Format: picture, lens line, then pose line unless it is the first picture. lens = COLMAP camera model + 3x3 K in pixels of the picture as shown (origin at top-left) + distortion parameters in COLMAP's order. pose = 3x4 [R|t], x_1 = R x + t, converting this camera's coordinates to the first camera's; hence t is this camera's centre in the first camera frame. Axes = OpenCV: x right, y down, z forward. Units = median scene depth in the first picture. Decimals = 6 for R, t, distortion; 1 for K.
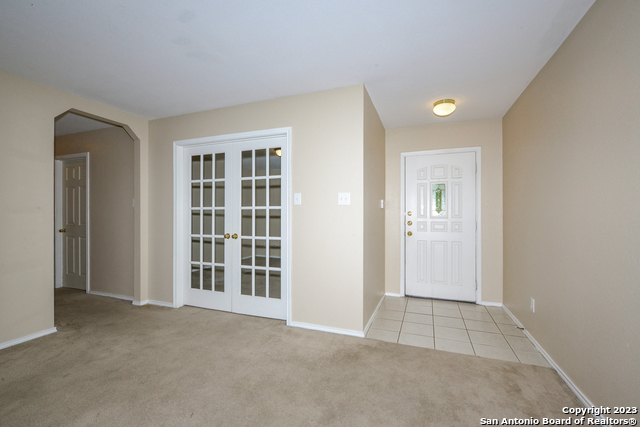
lens RADIAL K [[275.7, 0, 320.0], [0, 275.7, 213.5], [0, 0, 1]] dist [0.000484, -0.000017]
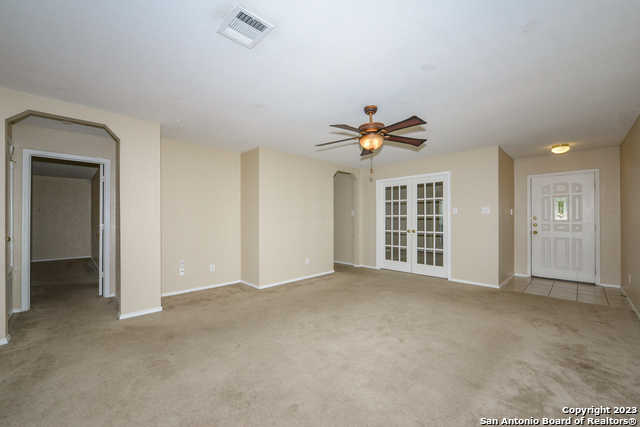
lens RADIAL K [[258.4, 0, 323.5], [0, 258.4, 216.4], [0, 0, 1]] dist [-0.002490, -0.000389]
pose [[0.917096, -0.005005, -0.398634, -0.162869], [0.004353, 0.999987, -0.002541, -0.012235], [0.398642, 0.000596, 0.917107, -0.738386]]
